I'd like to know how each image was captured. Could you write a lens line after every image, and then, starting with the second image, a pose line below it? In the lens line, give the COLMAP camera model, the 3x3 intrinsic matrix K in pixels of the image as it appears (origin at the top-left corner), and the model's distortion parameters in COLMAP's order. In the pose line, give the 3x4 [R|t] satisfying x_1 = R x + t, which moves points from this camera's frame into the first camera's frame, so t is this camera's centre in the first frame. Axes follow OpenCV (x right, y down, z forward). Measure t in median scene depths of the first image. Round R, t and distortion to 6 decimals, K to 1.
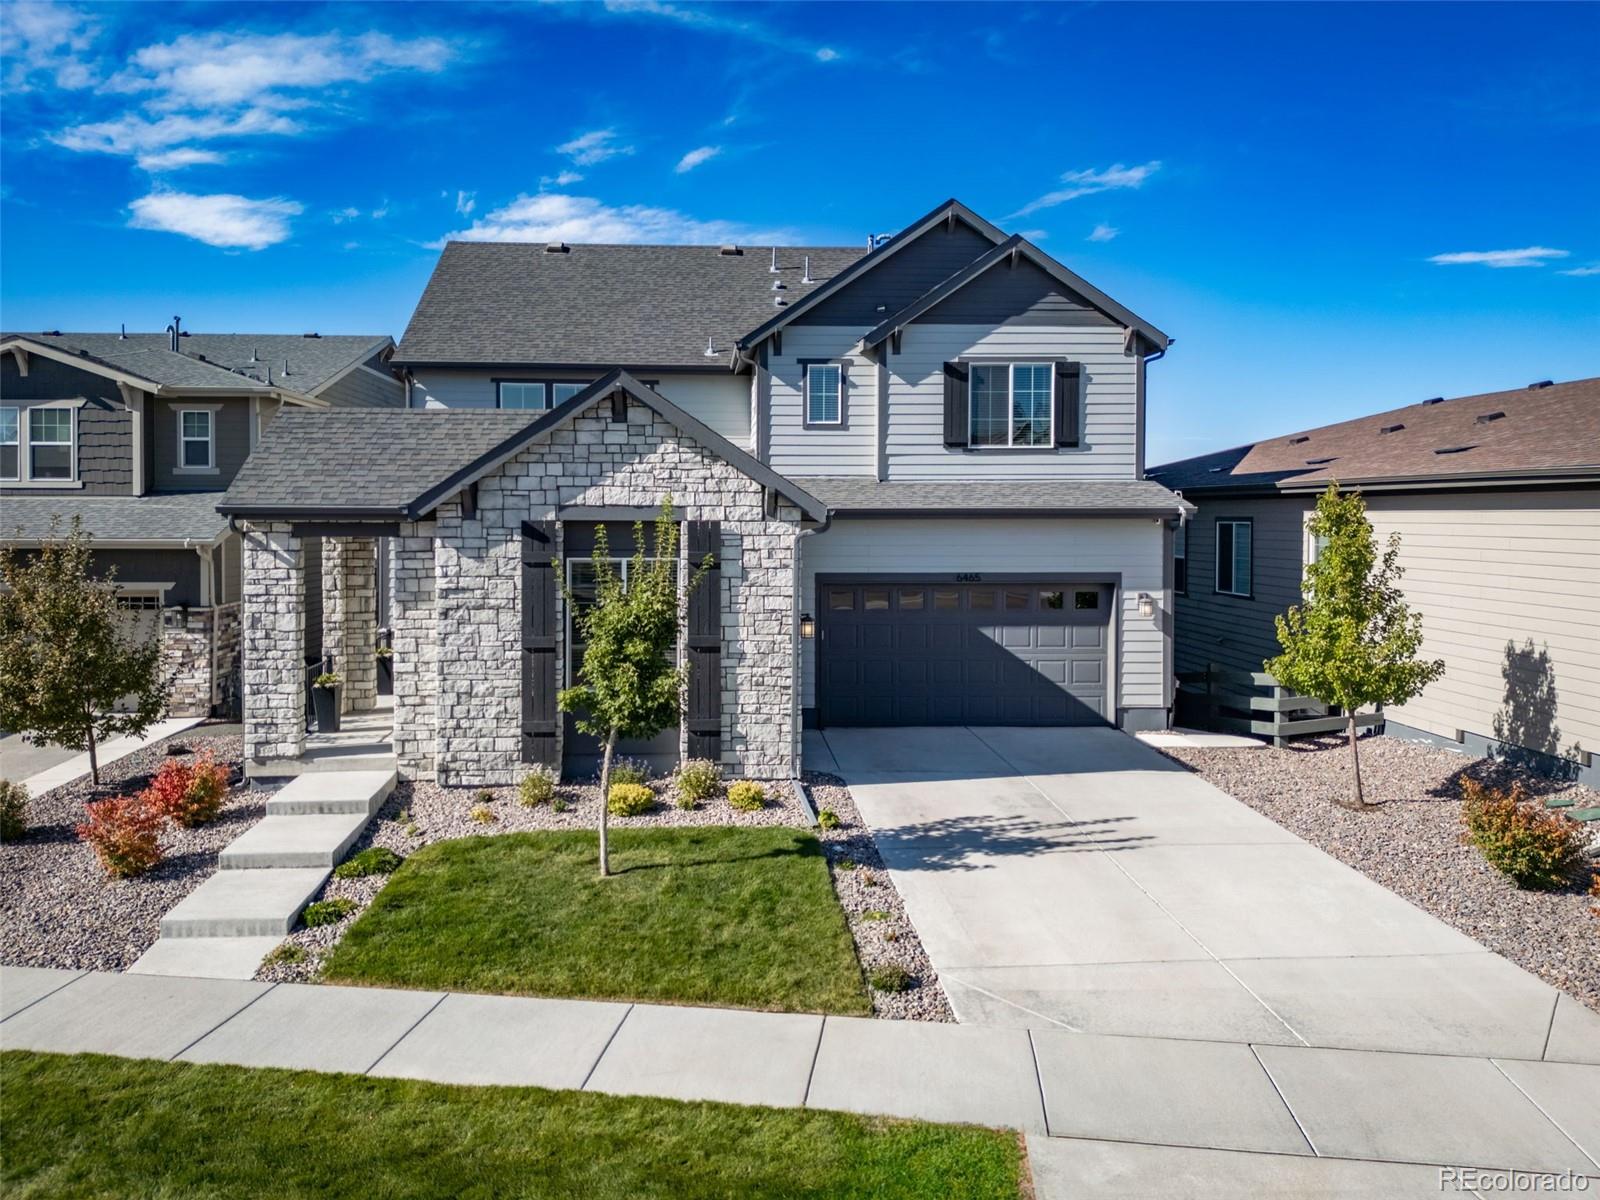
lens RADIAL K [[1157.1, 0, 798.4], [0, 1157.1, 534.8], [0, 0, 1]] dist [-0.004263, 0.003102]
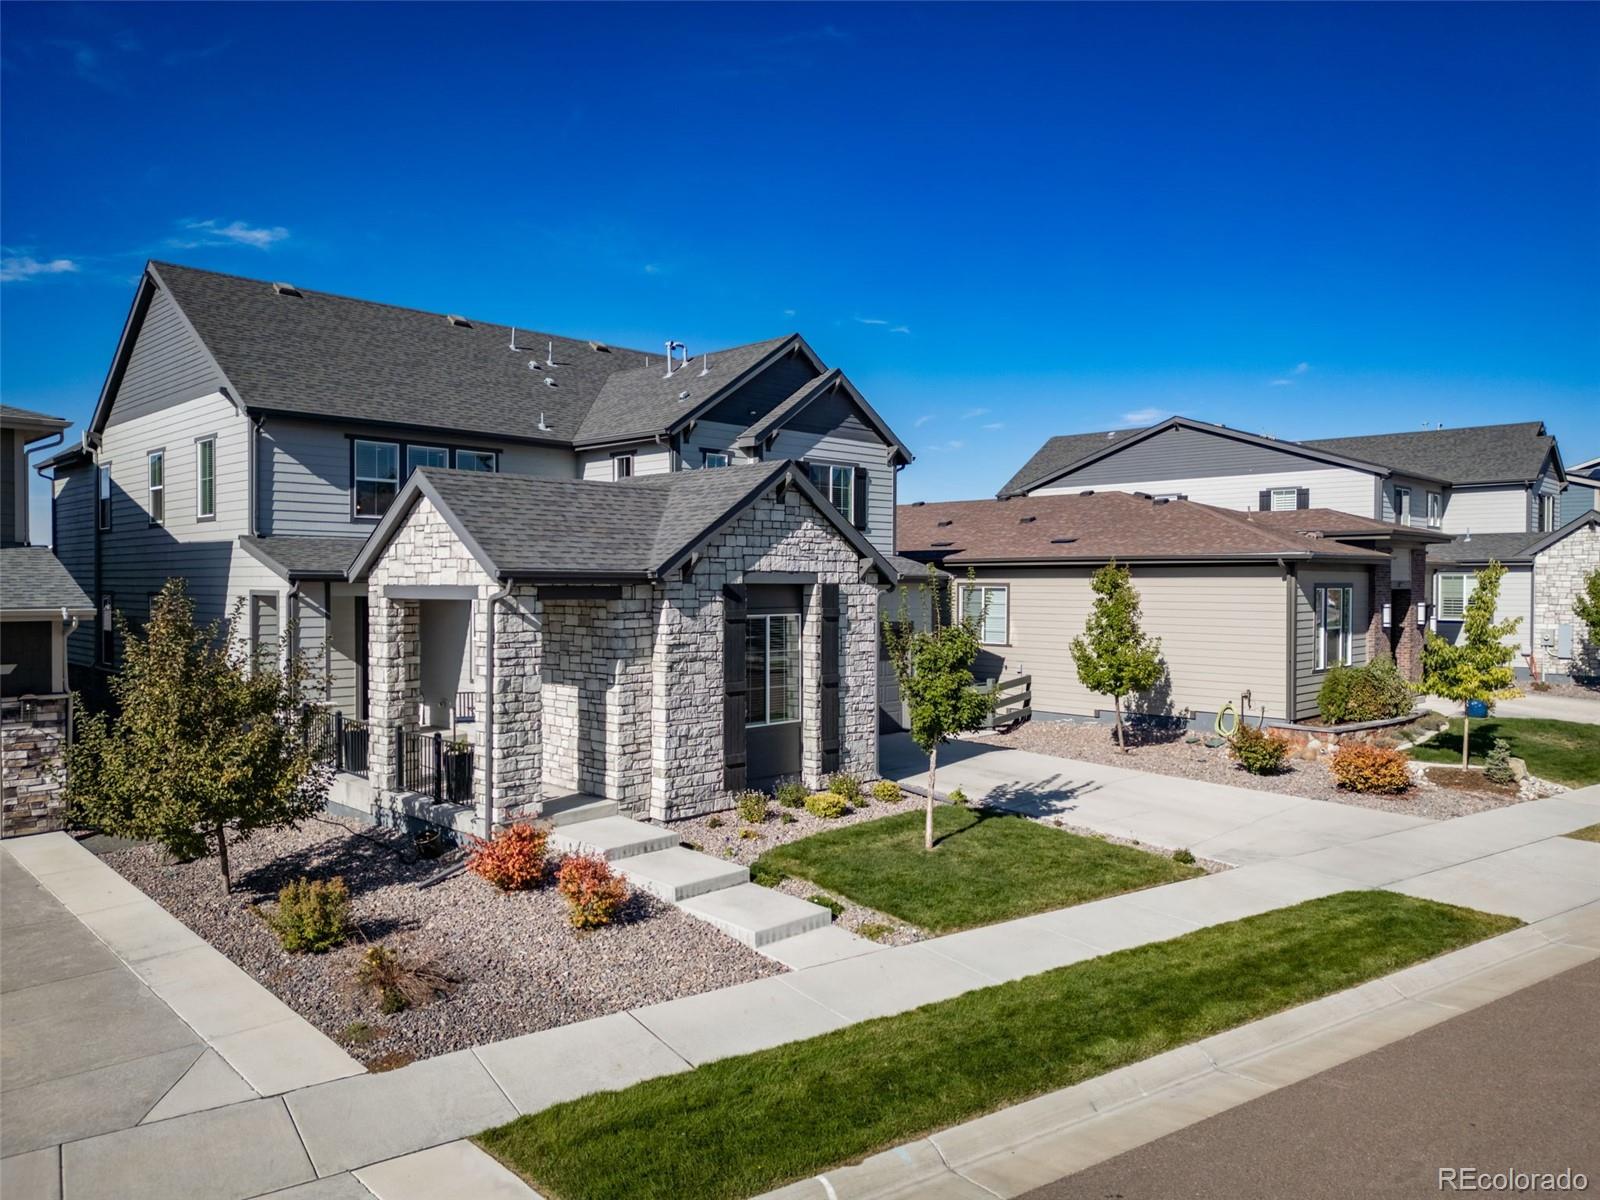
lens RADIAL K [[1103.9, 0, 800.0], [0, 1103.9, 600.0], [0, 0, 1]] dist [0.004295, -0.002071]
pose [[0.746304, -0.010363, 0.665525, -0.913847], [0.012041, 0.999925, 0.002068, 0.002645], [-0.665496, 0.006471, 0.746373, 0.115856]]
